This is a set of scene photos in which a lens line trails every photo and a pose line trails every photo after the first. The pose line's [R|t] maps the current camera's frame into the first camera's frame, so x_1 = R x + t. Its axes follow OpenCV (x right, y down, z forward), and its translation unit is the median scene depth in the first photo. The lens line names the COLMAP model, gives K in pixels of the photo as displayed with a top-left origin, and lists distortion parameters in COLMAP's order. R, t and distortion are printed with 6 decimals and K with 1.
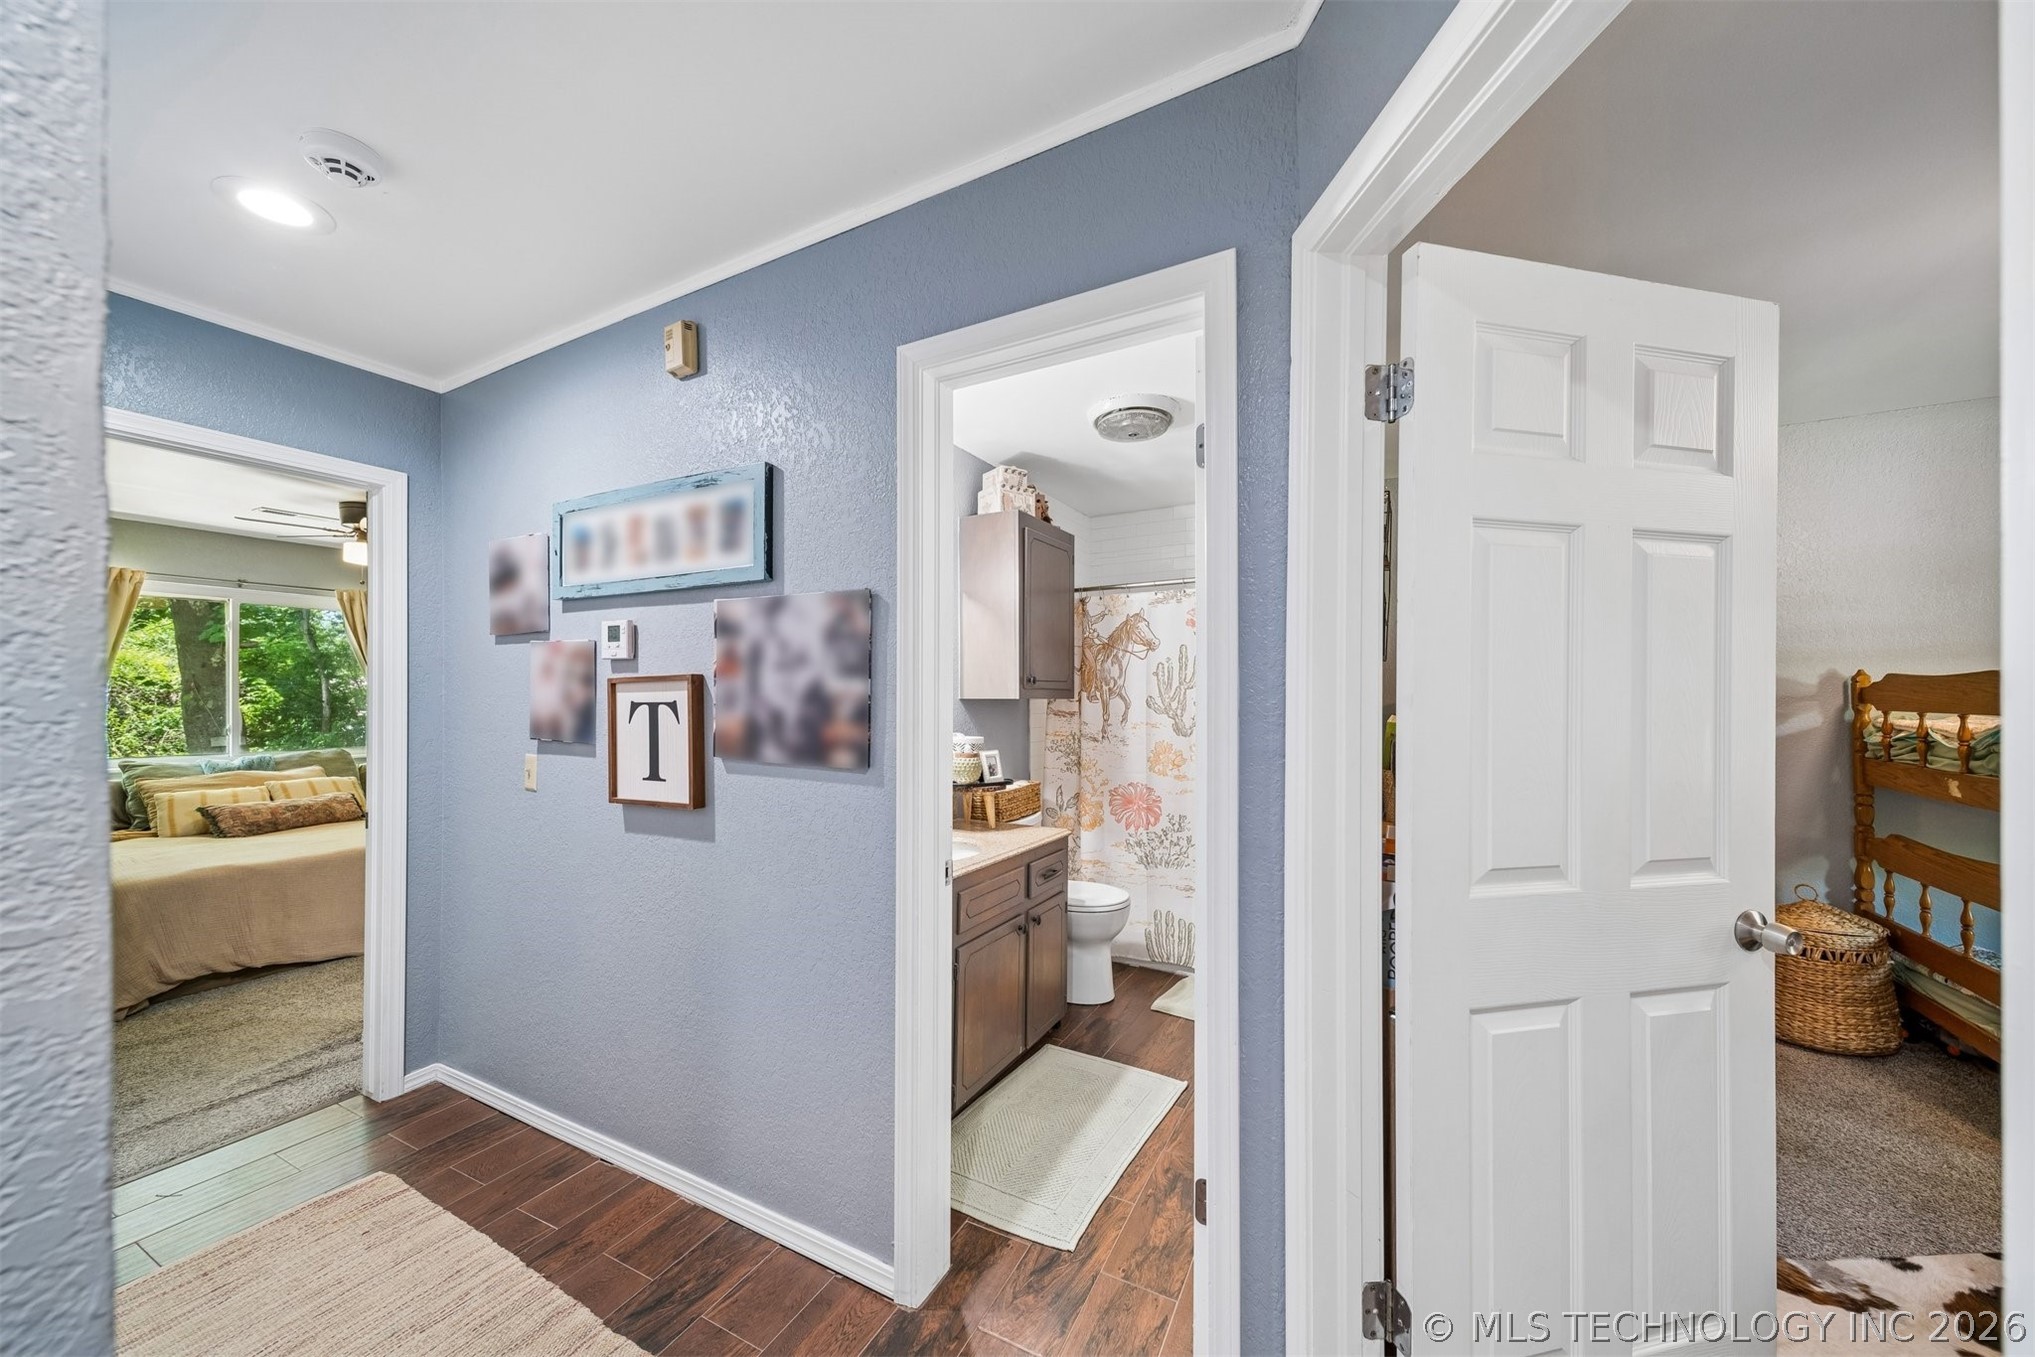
lens RADIAL K [[717.2, 0, 1036.1], [0, 717.2, 695.6], [0, 0, 1]] dist [0.001733, -0.001023]
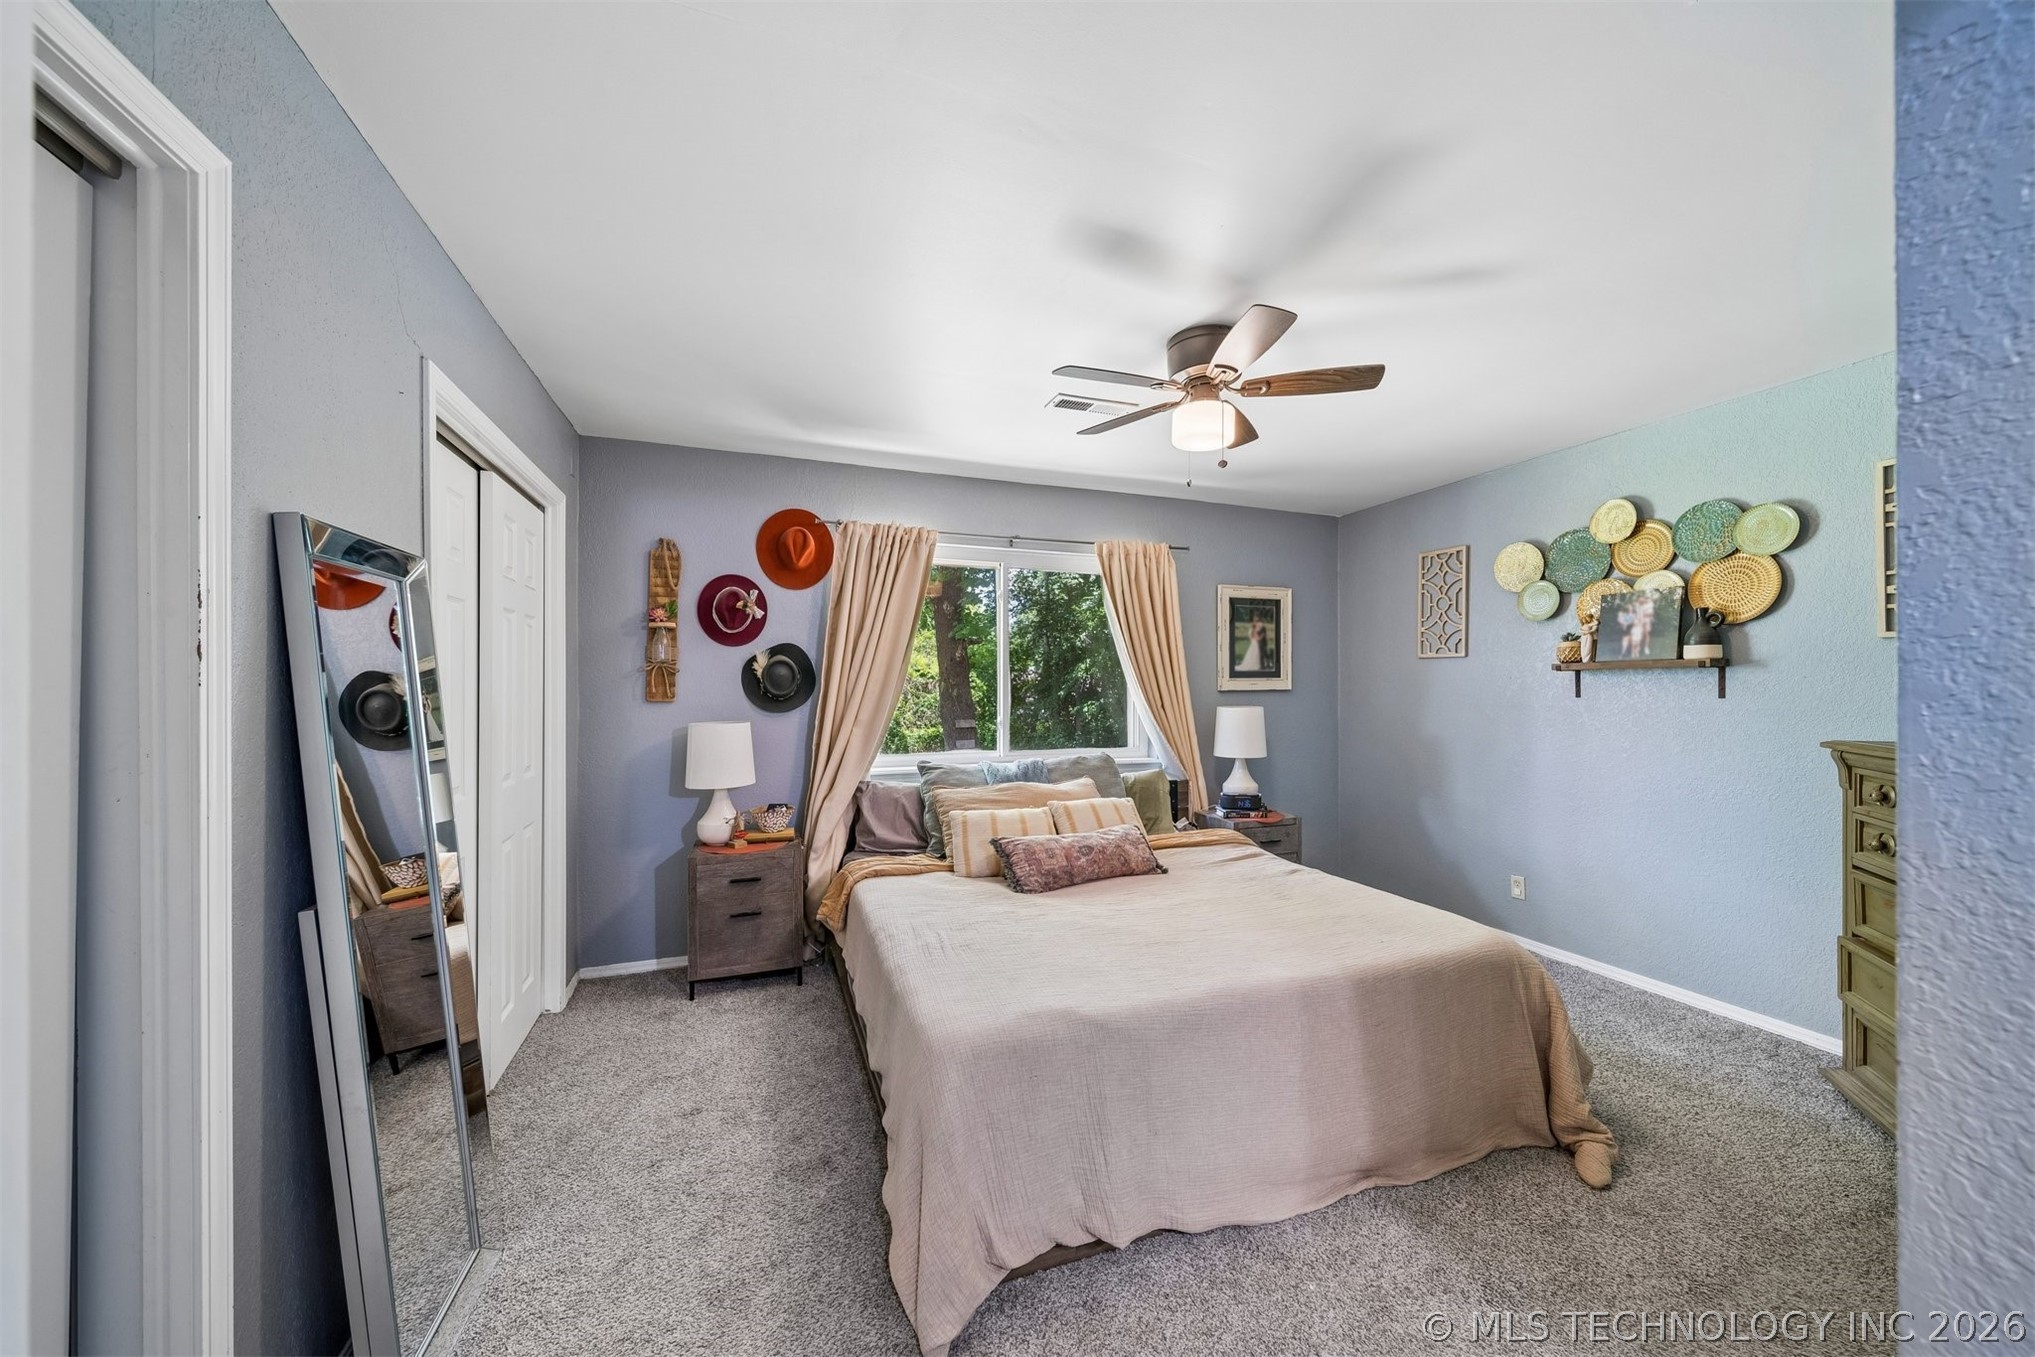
lens RADIAL K [[717.2, 0, 1025.3], [0, 717.2, 683.7], [0, 0, 1]] dist [0.001733, -0.001023]
pose [[0.739608, -0.002833, -0.673032, -0.645413], [0.001560, 0.999996, -0.002495, 0.004656], [0.673036, 0.000796, 0.739610, 0.483115]]
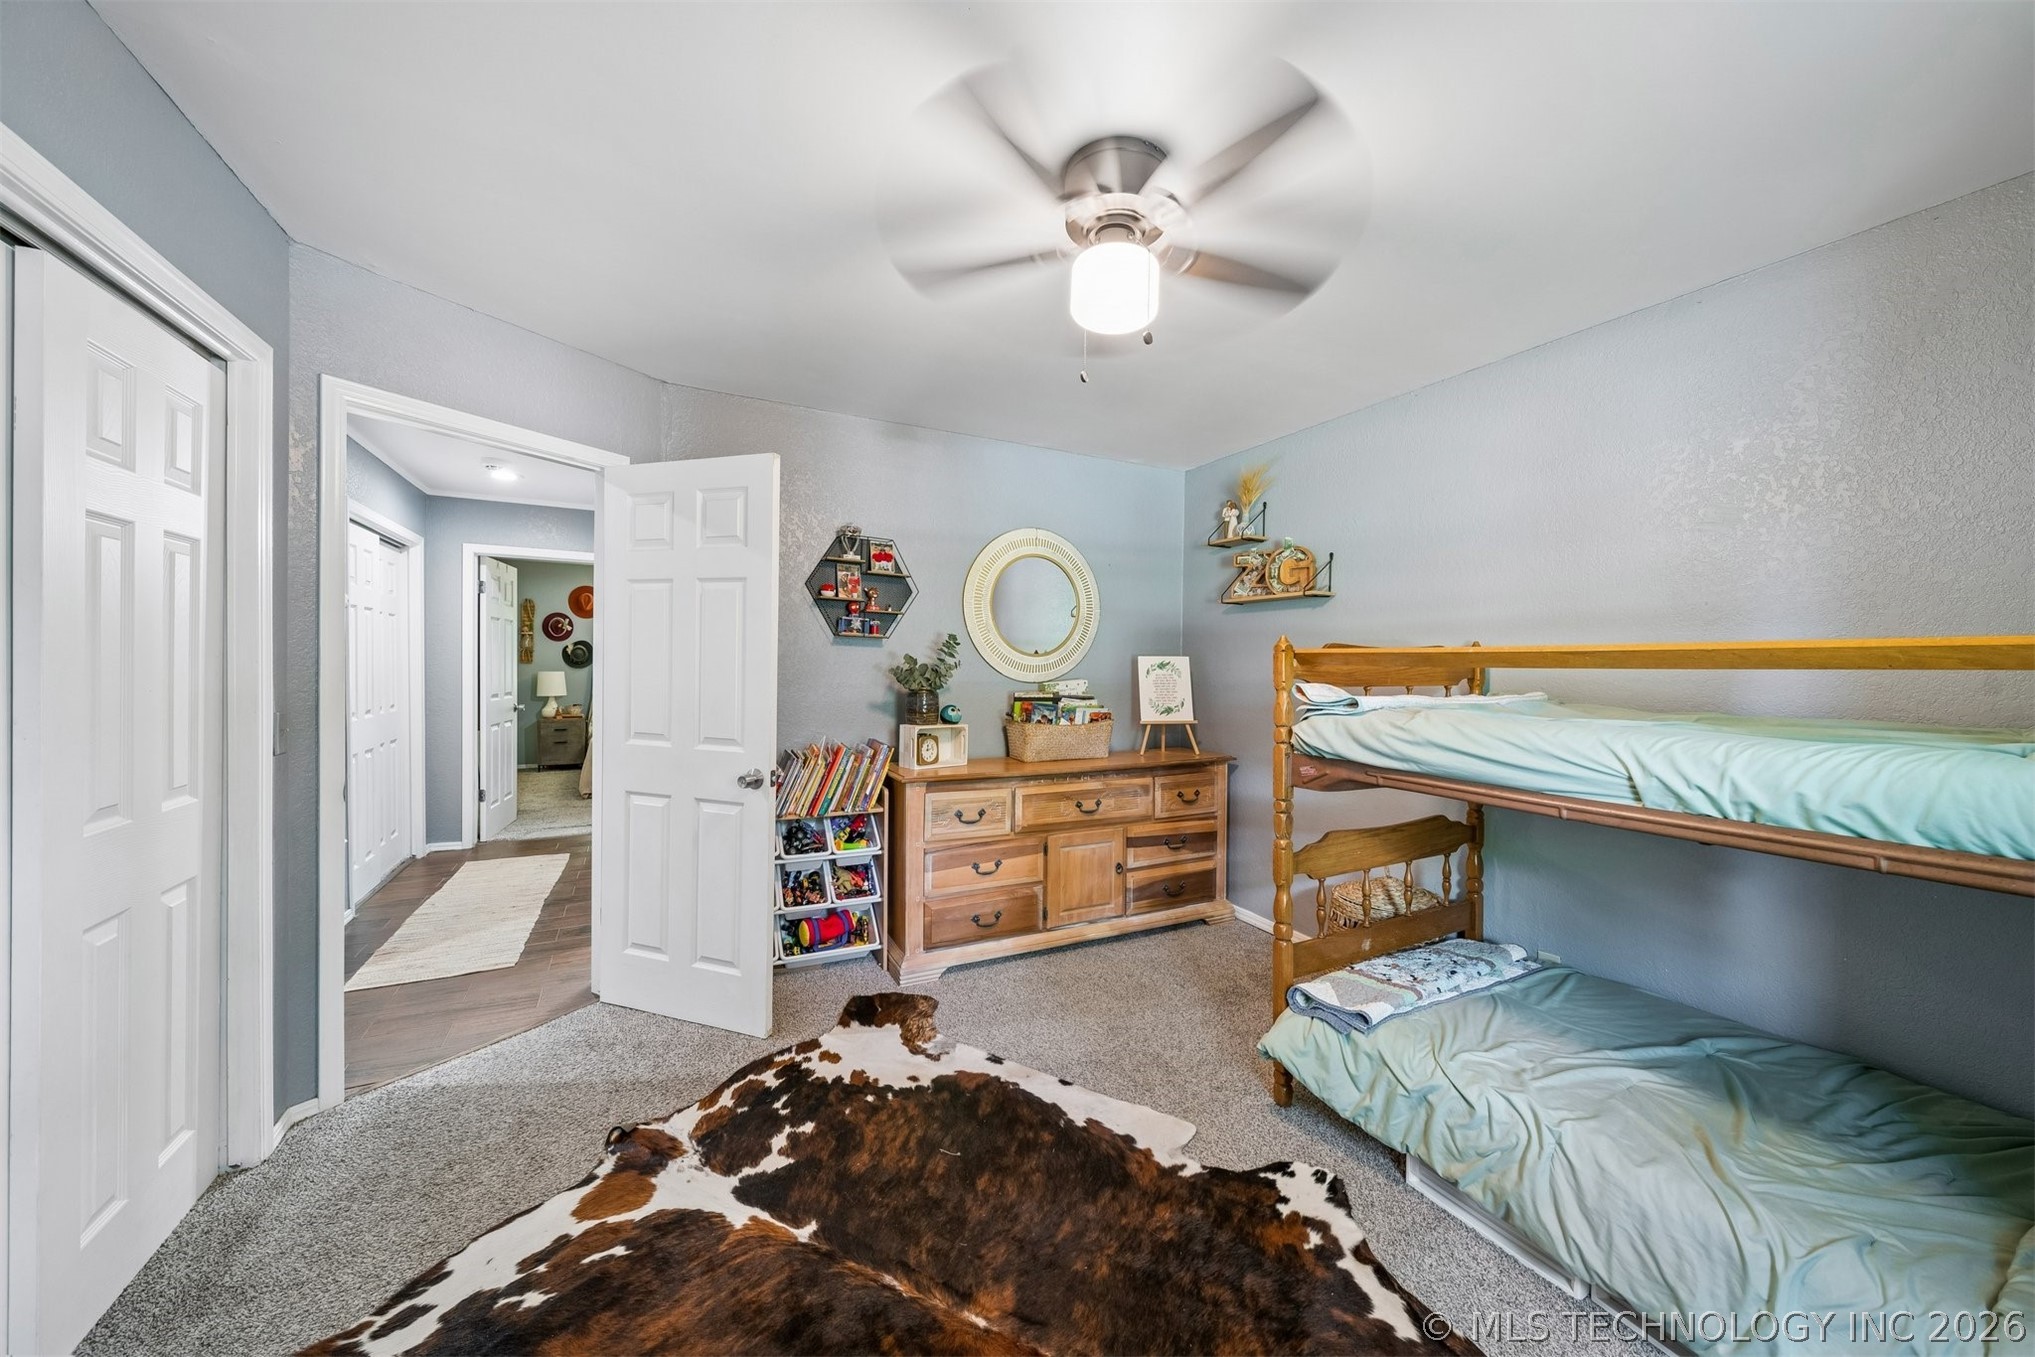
lens RADIAL K [[717.2, 0, 1019.5], [0, 717.2, 677.3], [0, 0, 1]] dist [0.001733, -0.001023]
pose [[0.815405, 0.021016, -0.578510, 0.809974], [-0.010398, 0.999711, 0.021662, 0.003656], [0.578798, -0.011648, 0.815388, -0.042187]]
